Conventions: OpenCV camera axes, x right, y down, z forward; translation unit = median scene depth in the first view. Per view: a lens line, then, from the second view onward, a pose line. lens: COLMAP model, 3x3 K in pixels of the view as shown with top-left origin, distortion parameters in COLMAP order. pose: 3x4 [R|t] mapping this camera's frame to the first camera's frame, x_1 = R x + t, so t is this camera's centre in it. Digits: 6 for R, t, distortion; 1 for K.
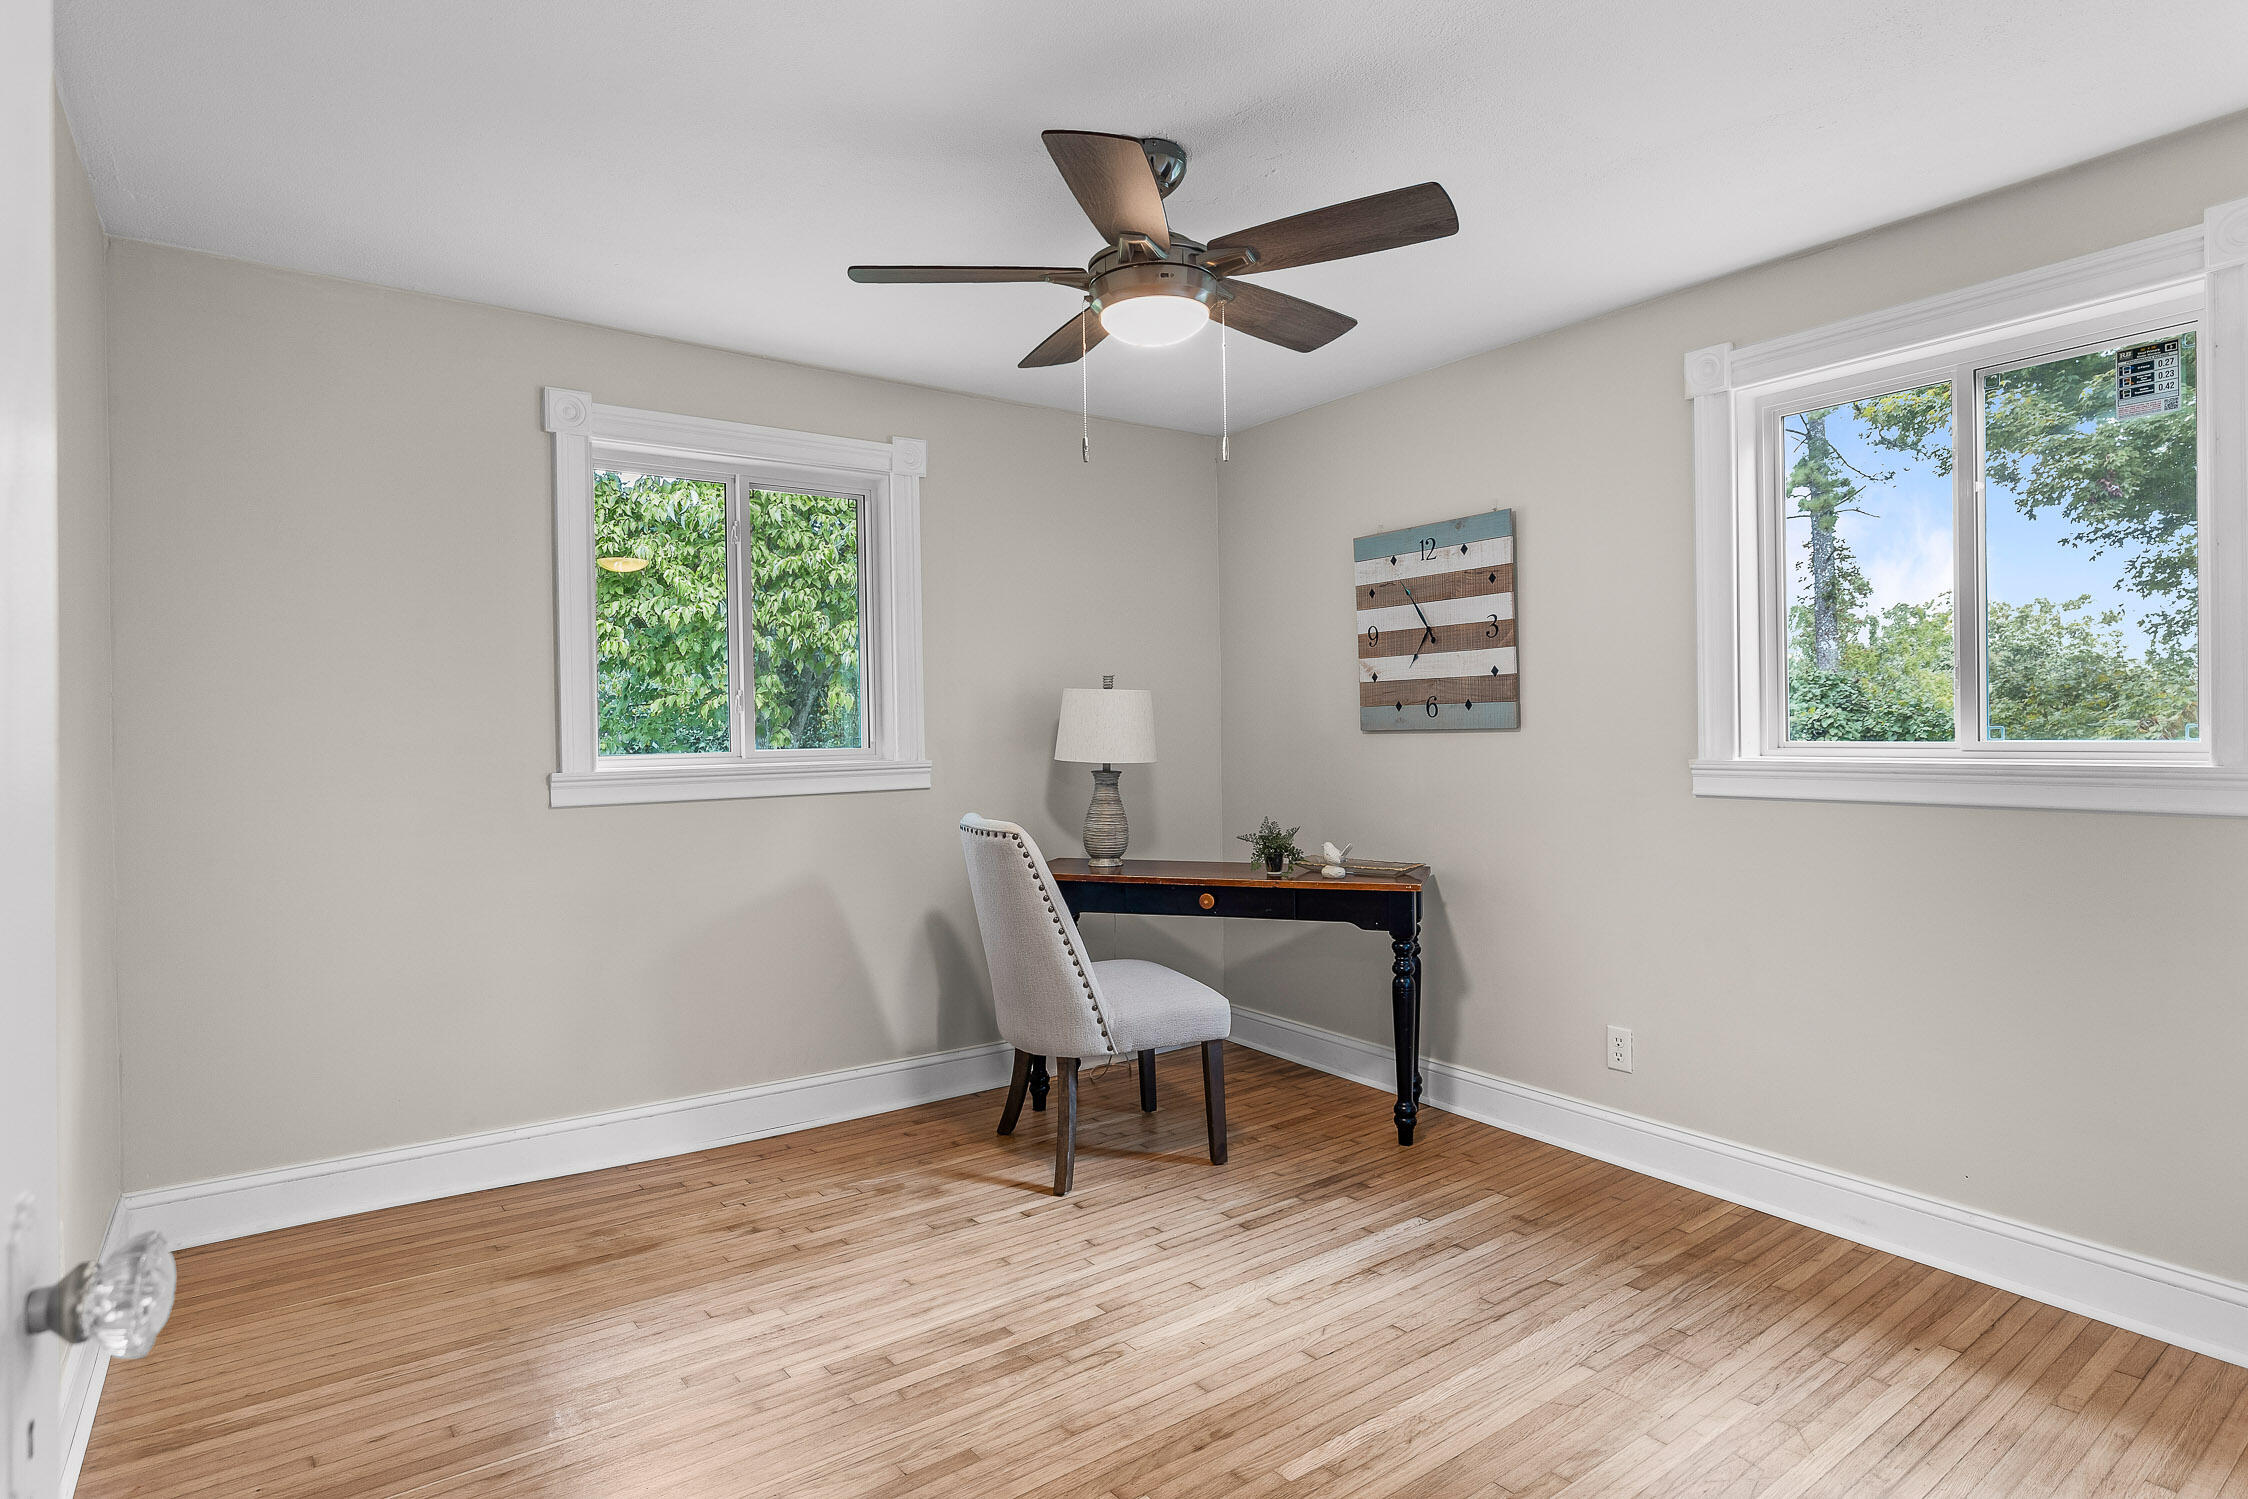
lens RADIAL K [[1085.4, 0, 1118.1], [0, 1085.4, 733.5], [0, 0, 1]] dist [-0.018654, -0.000216]
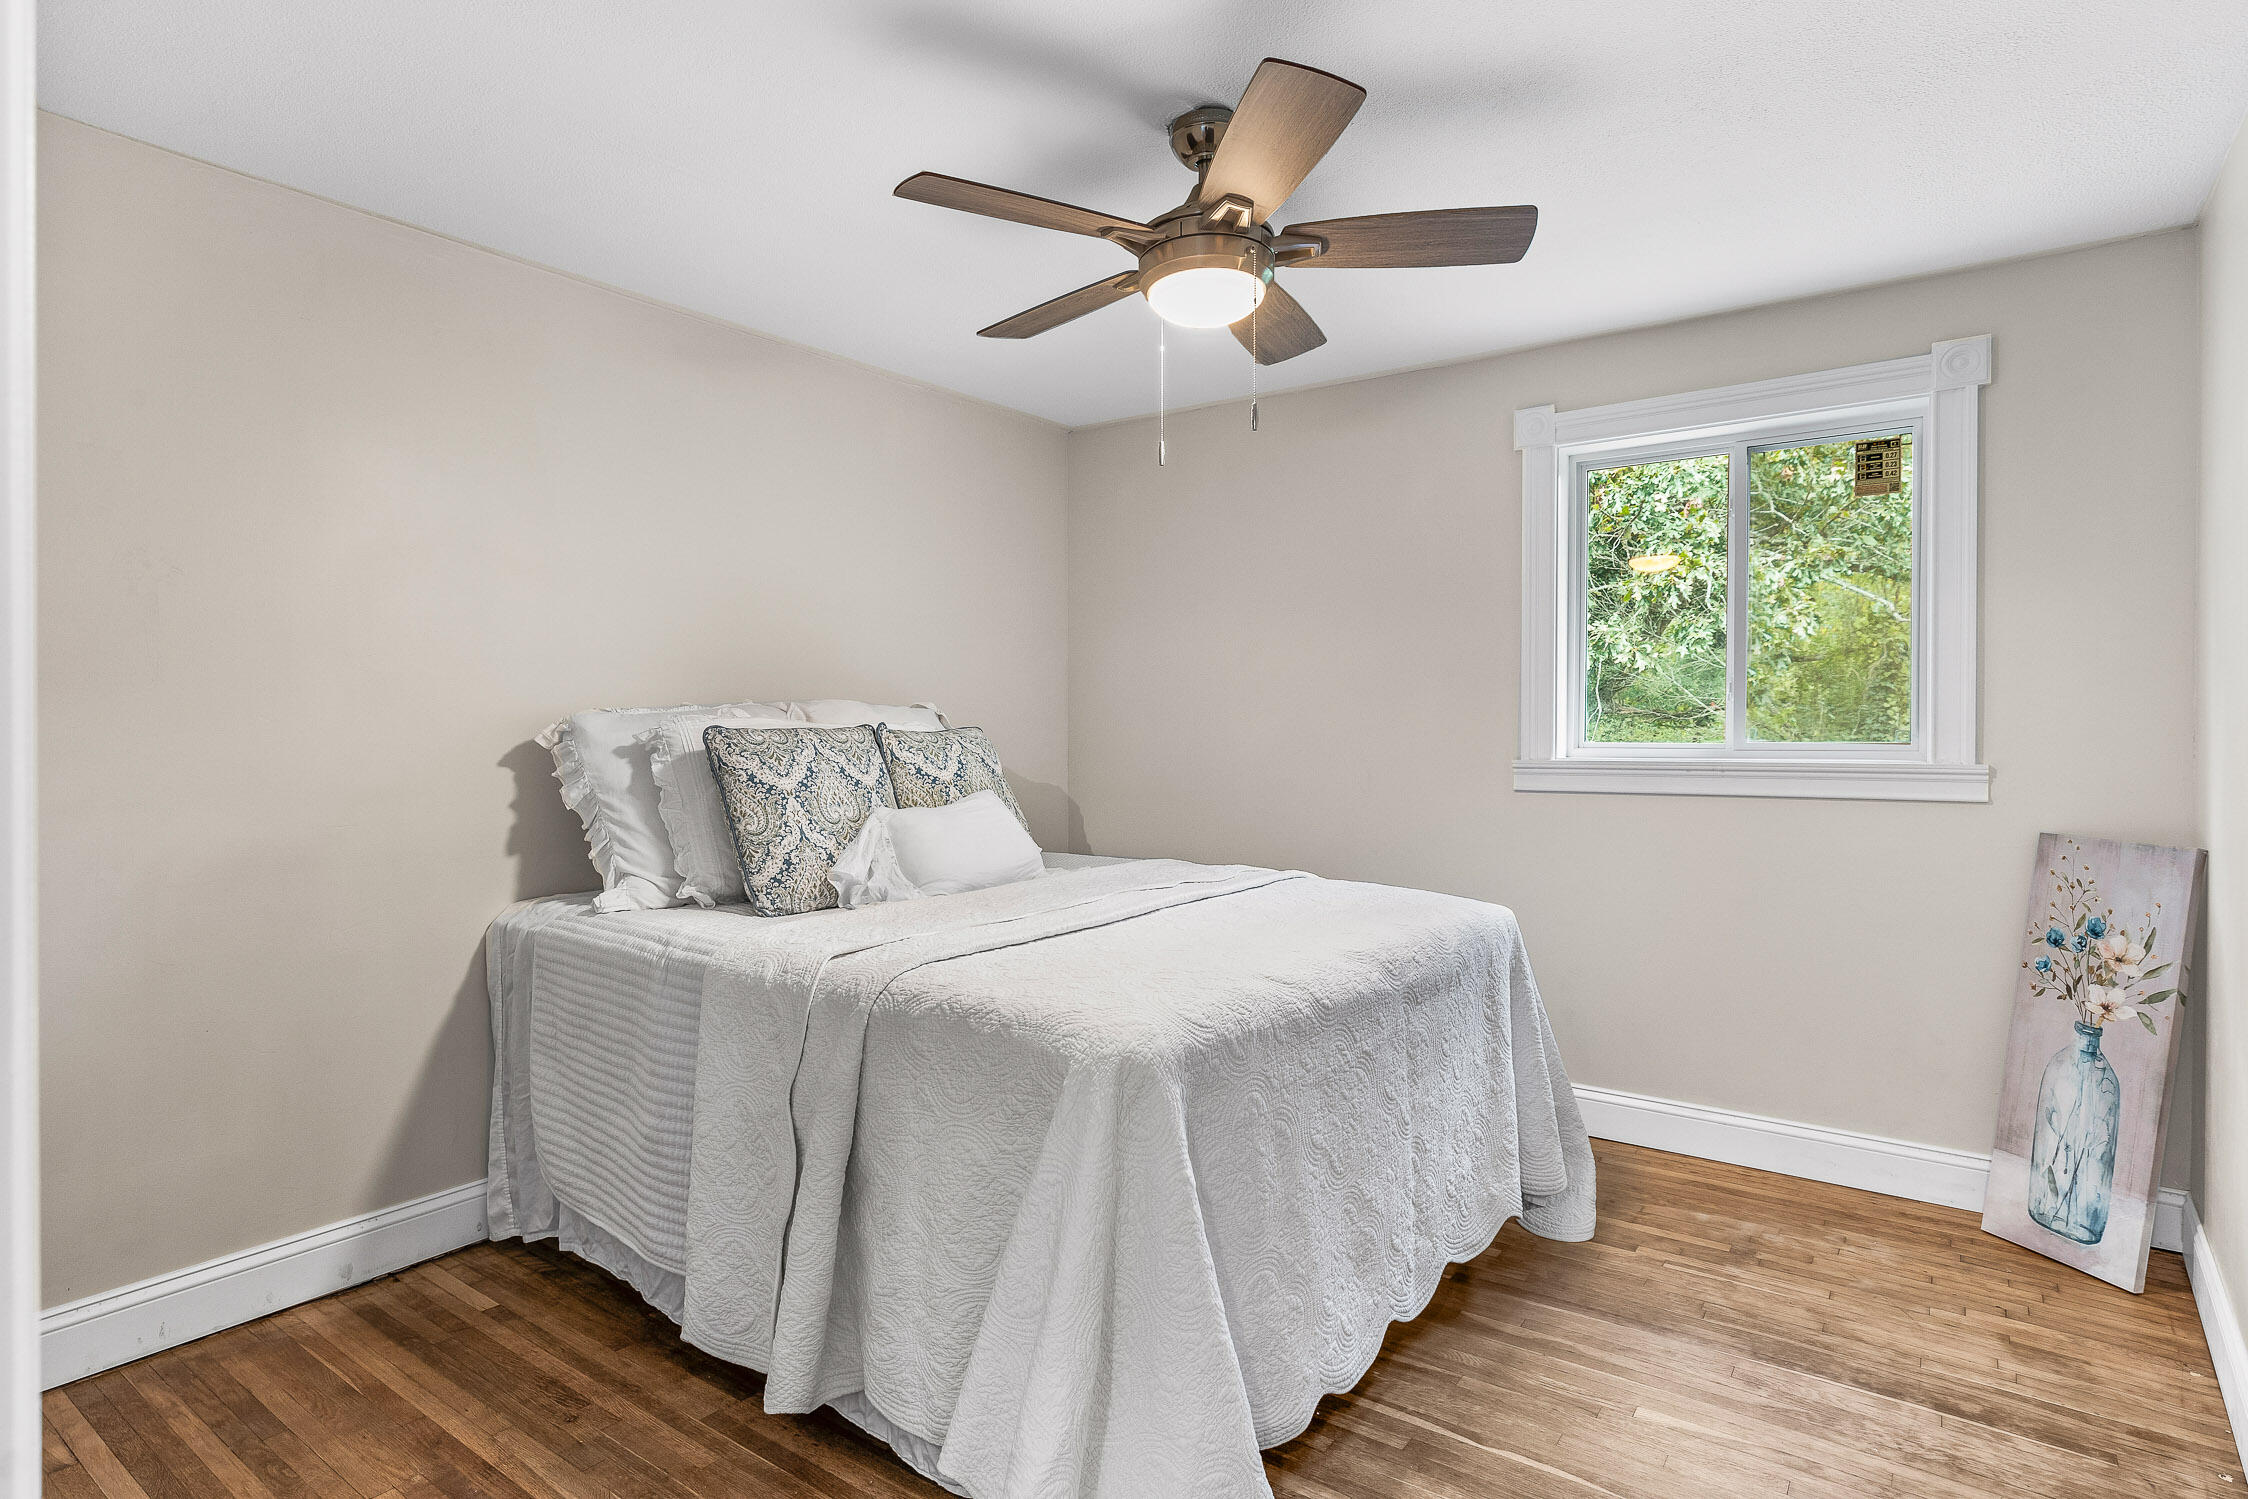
lens RADIAL K [[997.1, 0, 1124.7], [0, 997.1, 743.6], [0, 0, 1]] dist [0.003935, -0.000001]
pose [[0.921468, -0.002797, 0.388445, -0.372862], [0.001393, 0.999991, 0.003897, 0.003995], [-0.388453, -0.003050, 0.921464, 0.217868]]
